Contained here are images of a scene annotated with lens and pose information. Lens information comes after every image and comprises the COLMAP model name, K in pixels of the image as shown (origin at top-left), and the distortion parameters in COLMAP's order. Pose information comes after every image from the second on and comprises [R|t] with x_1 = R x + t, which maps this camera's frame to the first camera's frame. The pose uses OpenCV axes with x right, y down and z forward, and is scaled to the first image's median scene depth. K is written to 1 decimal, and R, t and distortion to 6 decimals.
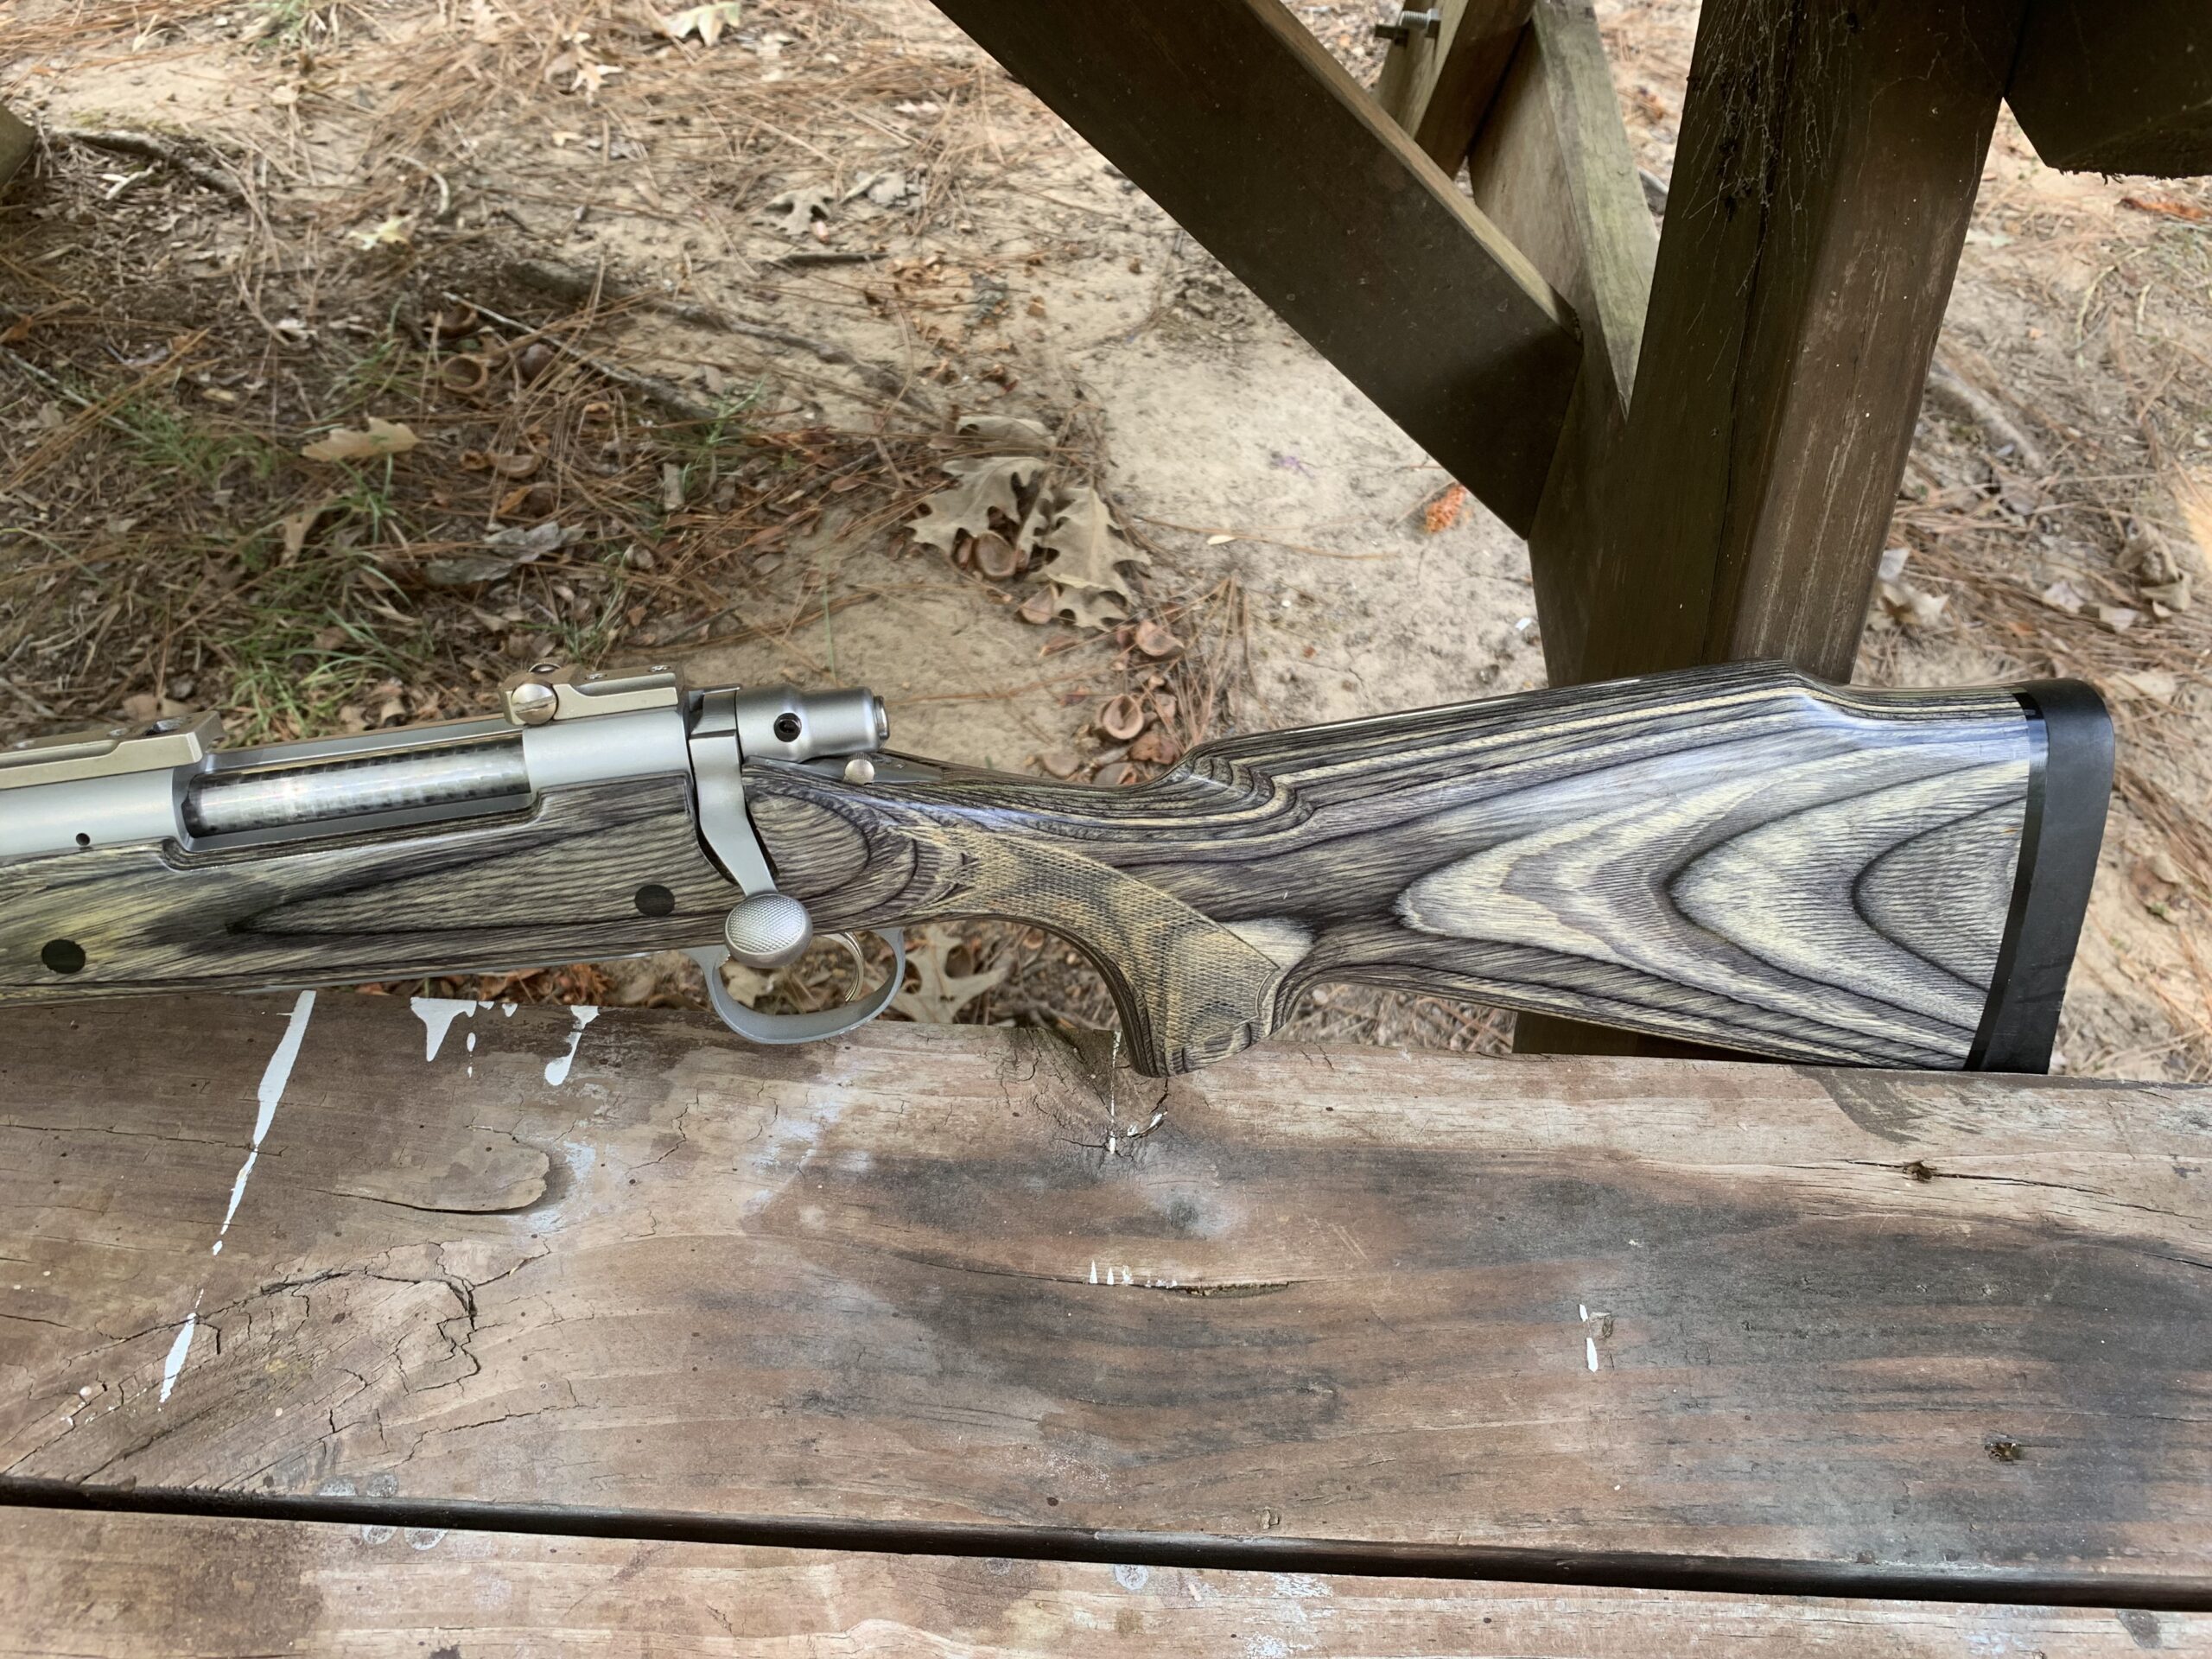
lens RADIAL K [[1651.4, 0, 1099.6], [0, 1651.4, 833.0], [0, 0, 1]] dist [0.002018, -0.006261]
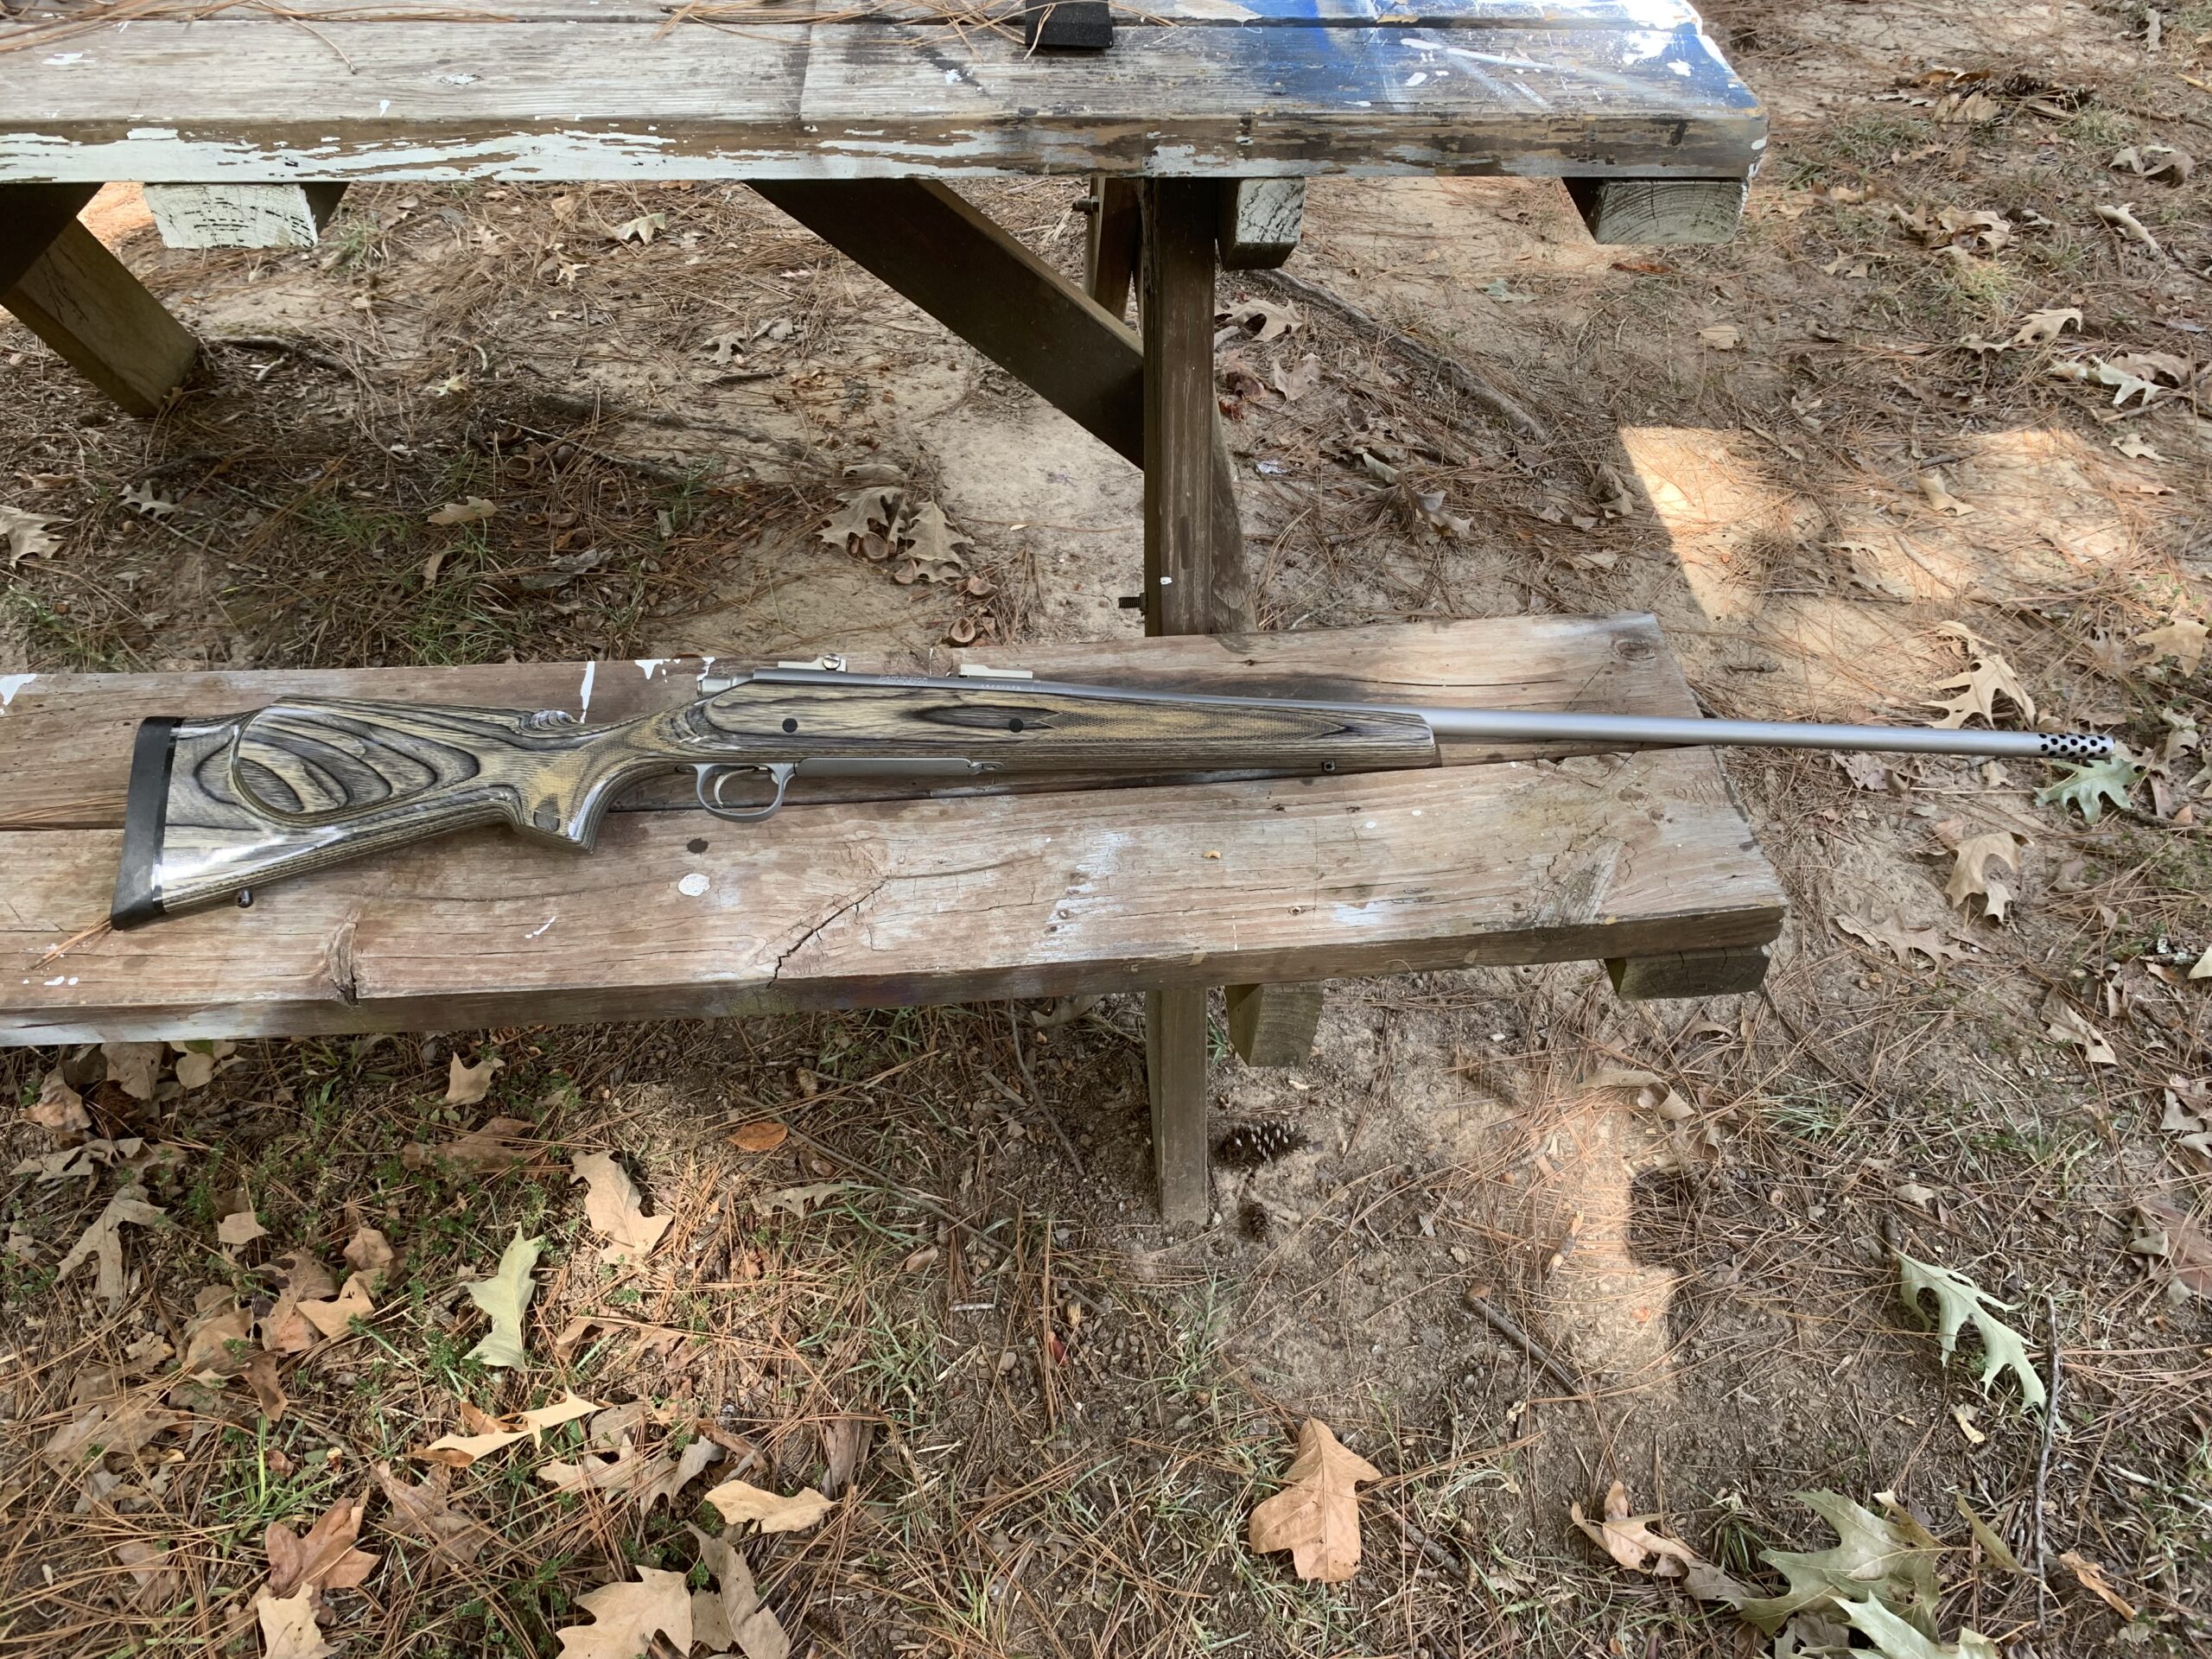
lens RADIAL K [[1651.4, 0, 1108.7], [0, 1651.4, 830.1], [0, 0, 1]] dist [0.002018, -0.006261]
pose [[0.993187, -0.102897, 0.054695, 0.041936], [0.106536, 0.991953, -0.068403, 0.217647], [-0.047217, 0.073764, 0.996157, -0.527752]]
